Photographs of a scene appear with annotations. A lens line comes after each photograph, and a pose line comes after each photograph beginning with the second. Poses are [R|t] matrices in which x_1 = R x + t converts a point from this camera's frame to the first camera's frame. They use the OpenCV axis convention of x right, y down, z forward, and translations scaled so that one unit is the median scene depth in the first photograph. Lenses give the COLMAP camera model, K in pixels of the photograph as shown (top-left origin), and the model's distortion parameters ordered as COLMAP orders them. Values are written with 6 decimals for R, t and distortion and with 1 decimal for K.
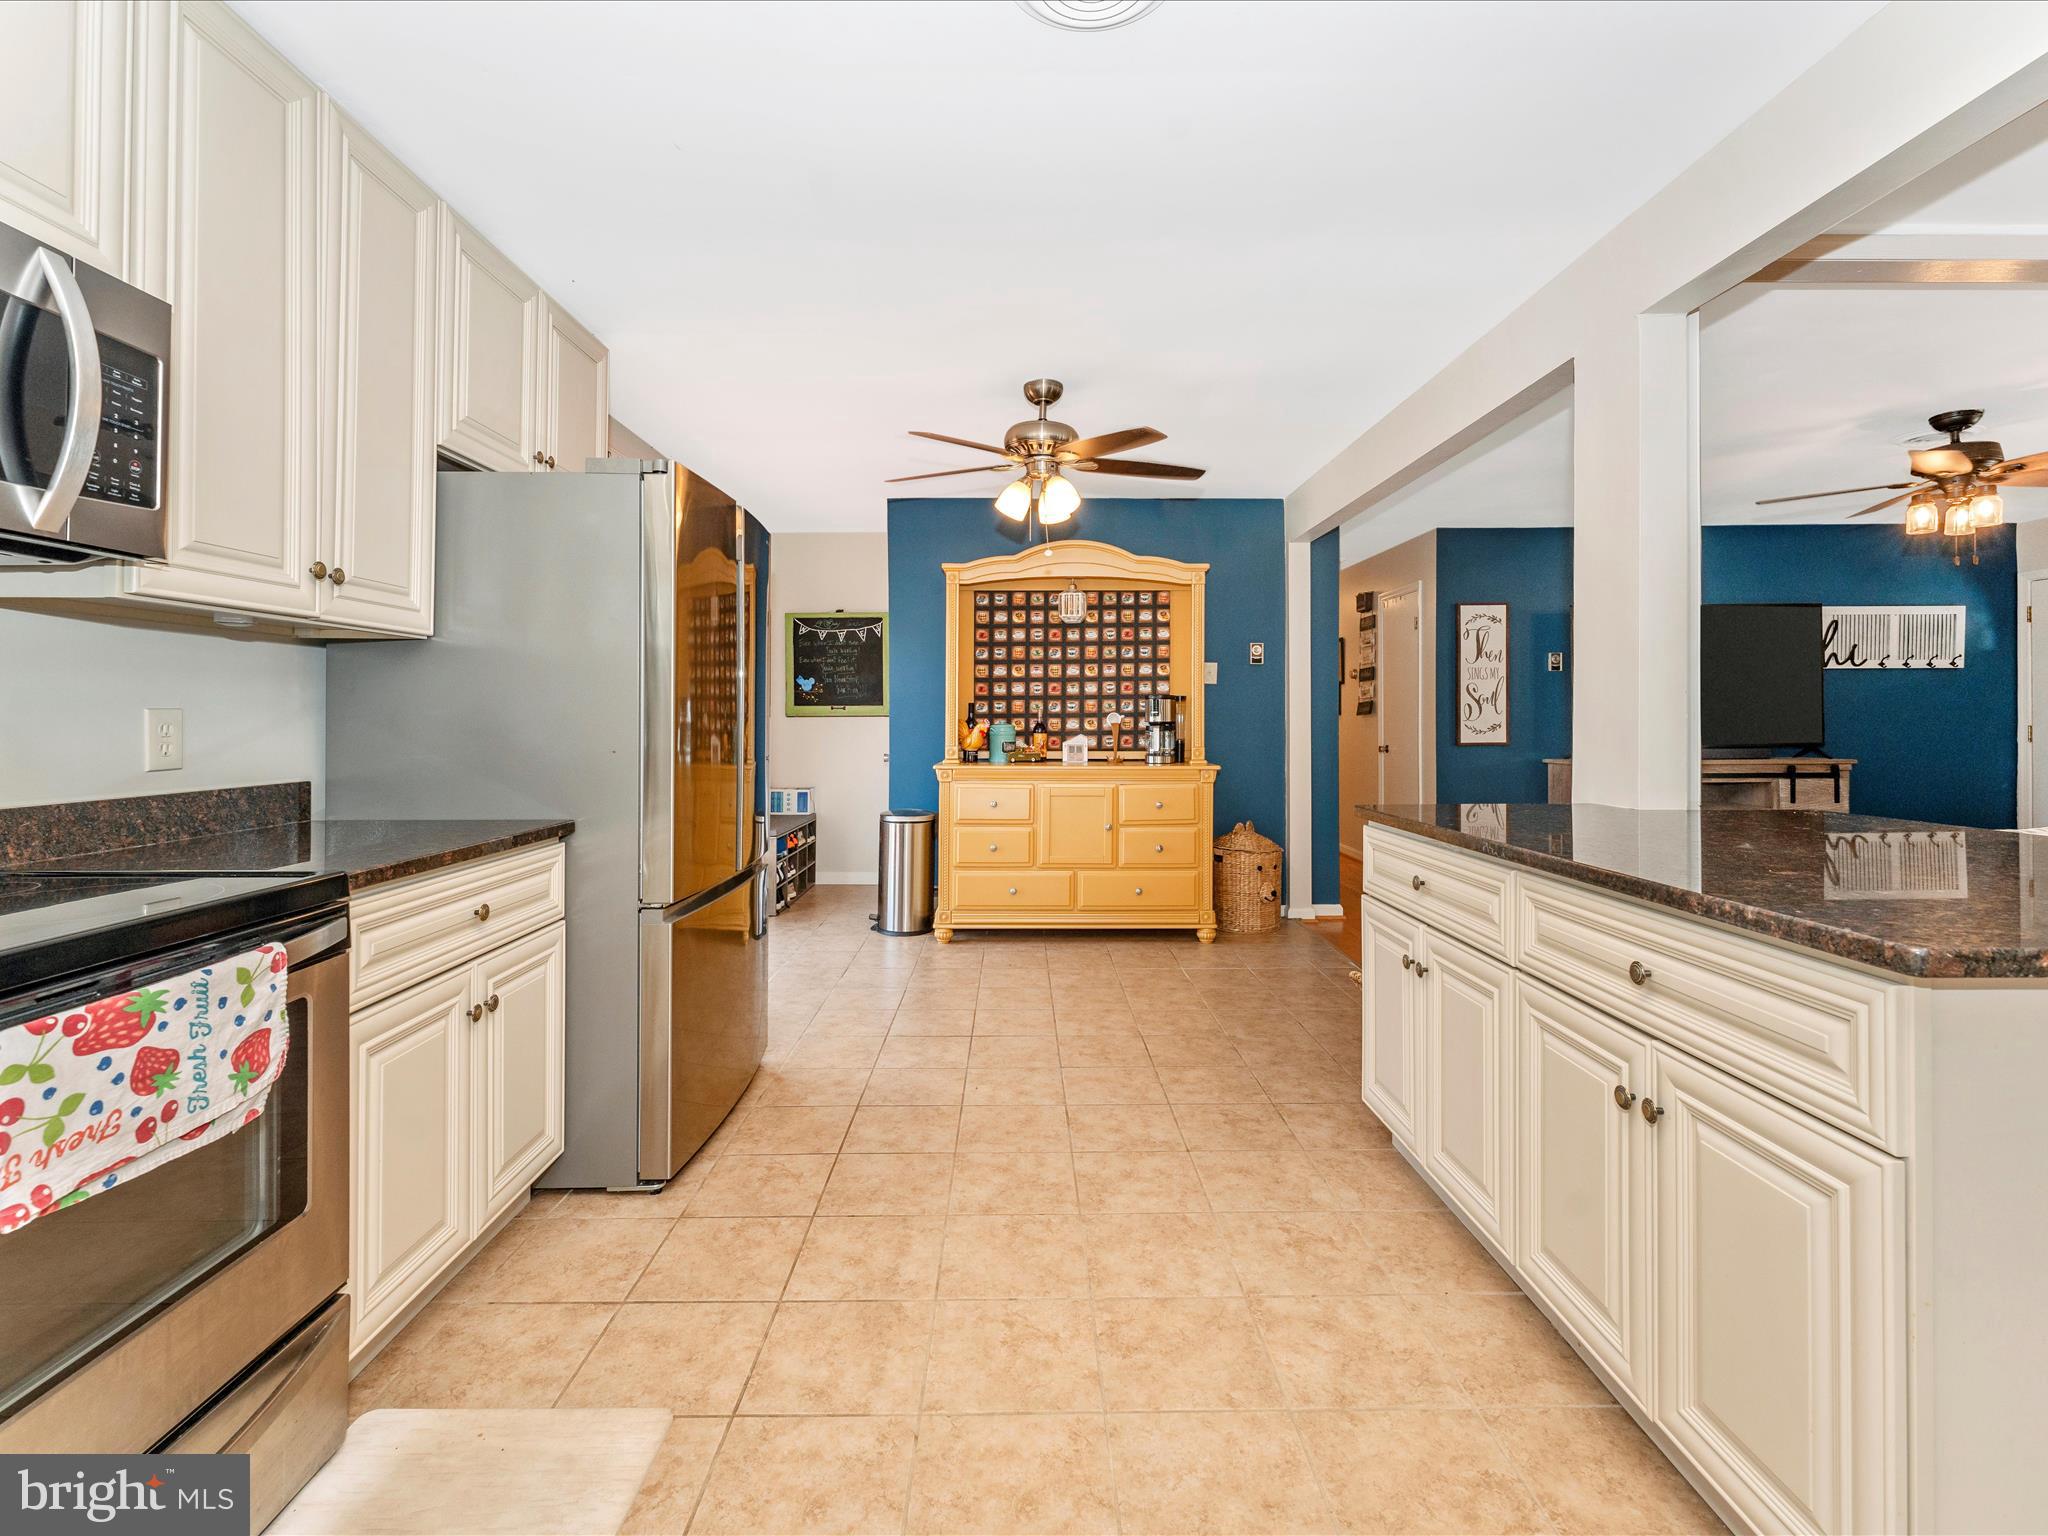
lens RADIAL K [[928.2, 0, 1012.2], [0, 928.2, 720.2], [0, 0, 1]] dist [0.000882, 0.001142]
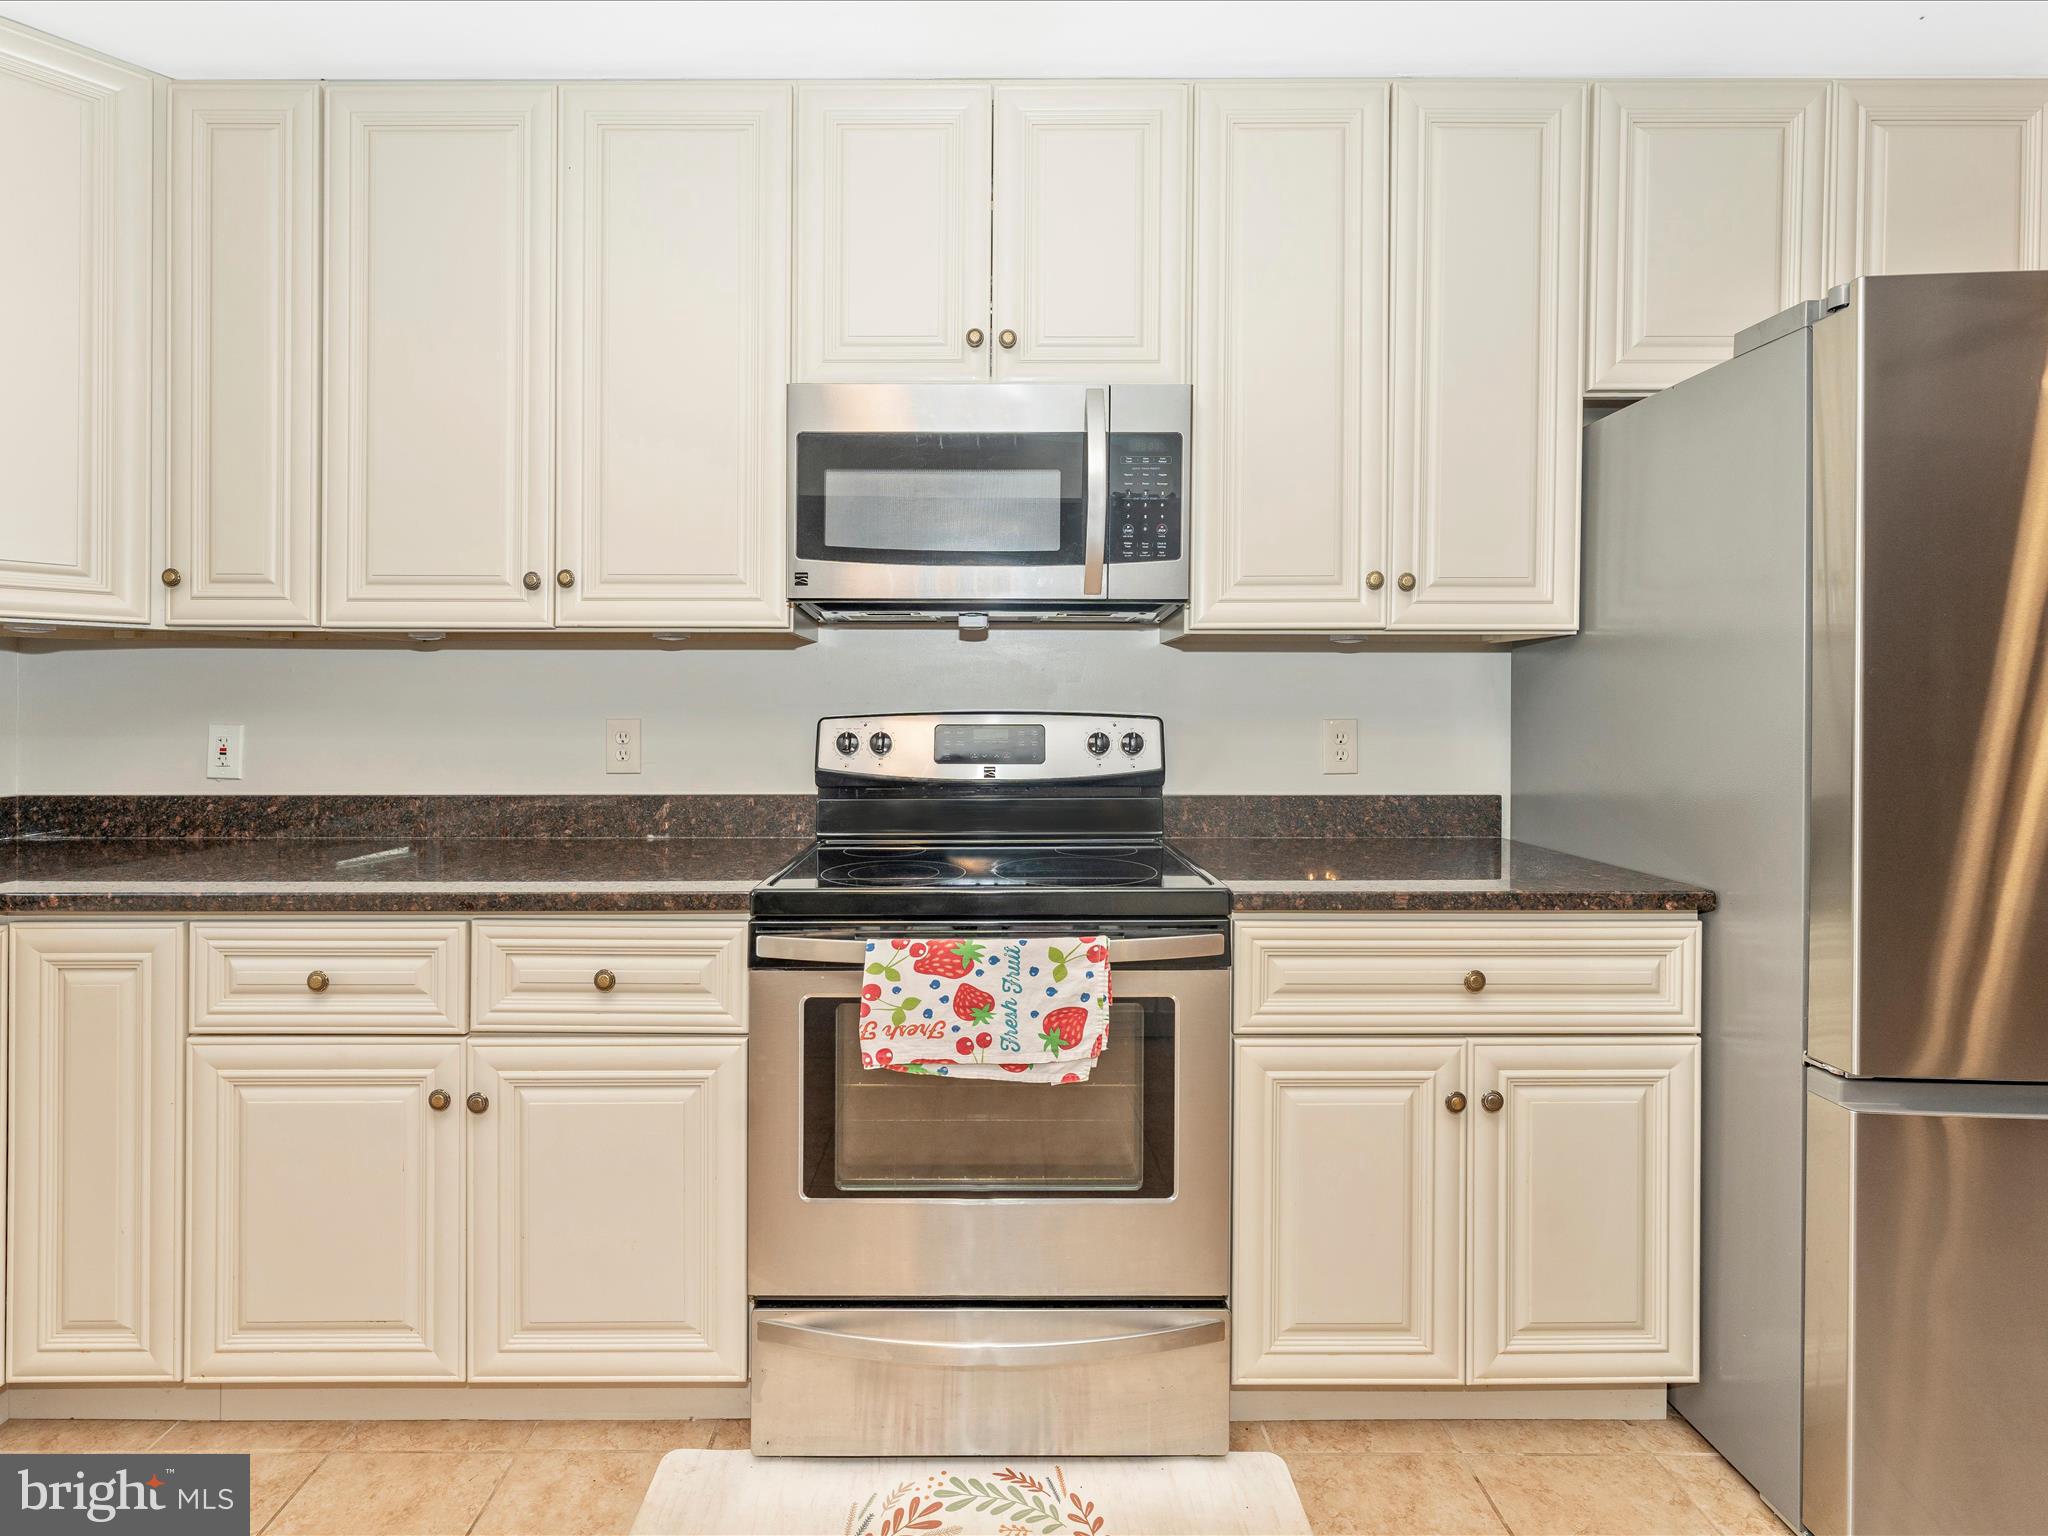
lens RADIAL K [[928.2, 0, 981.1], [0, 928.2, 721.0], [0, 0, 1]] dist [0.000882, 0.001142]
pose [[-0.008715, 0.013651, -0.999869, 0.088610], [-0.001954, 0.999905, 0.013669, -0.010034], [0.999960, 0.002073, -0.008687, 0.229775]]
